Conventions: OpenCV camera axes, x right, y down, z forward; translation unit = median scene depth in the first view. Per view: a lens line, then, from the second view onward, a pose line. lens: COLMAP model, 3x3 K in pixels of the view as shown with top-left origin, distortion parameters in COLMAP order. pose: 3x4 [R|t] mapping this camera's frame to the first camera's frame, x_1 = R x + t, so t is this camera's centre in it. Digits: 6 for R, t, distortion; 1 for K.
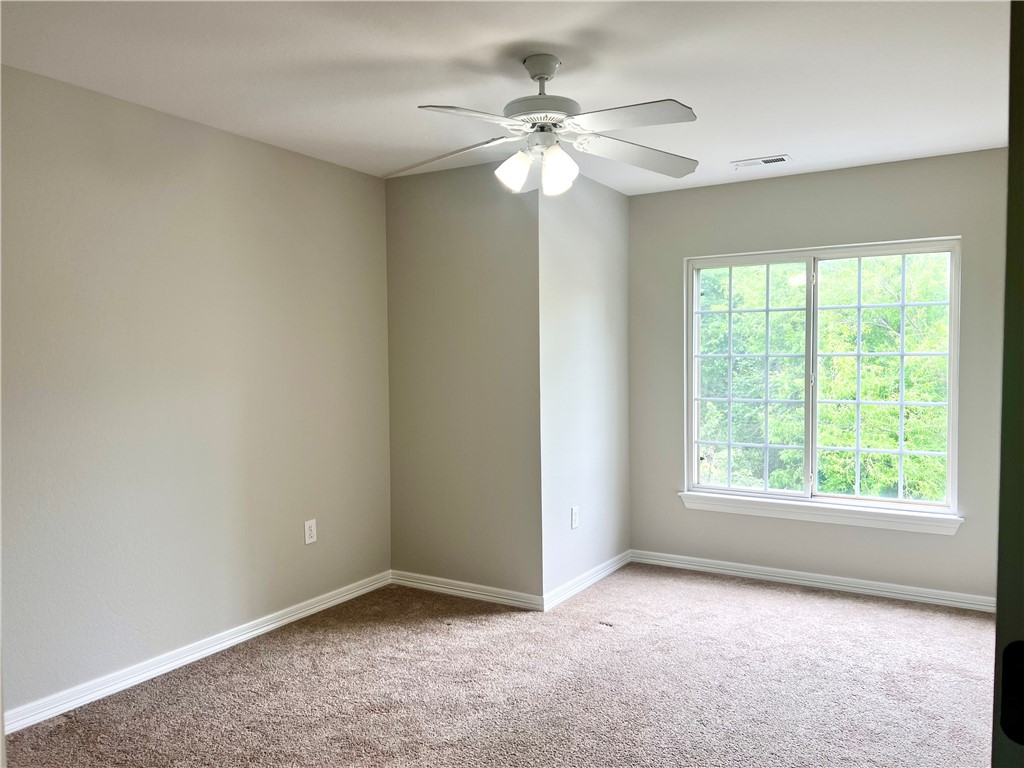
lens RADIAL K [[768.7, 0, 516.6], [0, 768.7, 389.9], [0, 0, 1]] dist [0.055913, -0.059699]
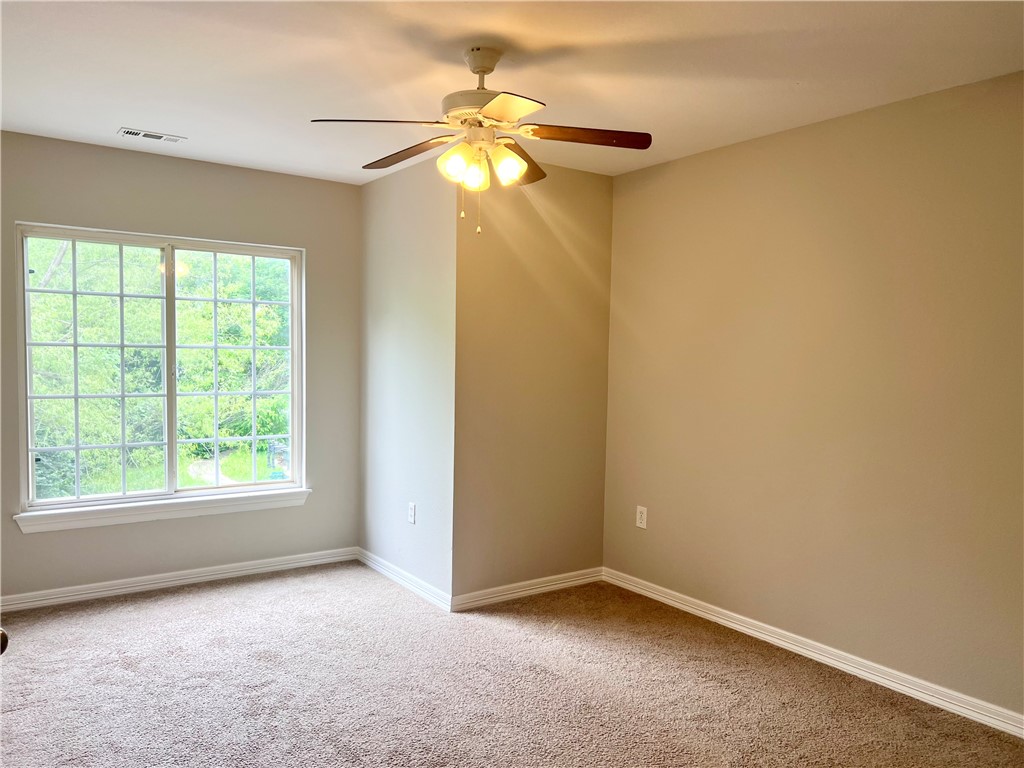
lens RADIAL K [[768.7, 0, 513.5], [0, 768.7, 381.3], [0, 0, 1]] dist [0.055913, -0.059699]
pose [[0.407827, -0.017262, 0.912896, -0.332405], [0.020201, 0.999747, 0.009880, -0.002533], [-0.912836, 0.014412, 0.408073, 0.221718]]
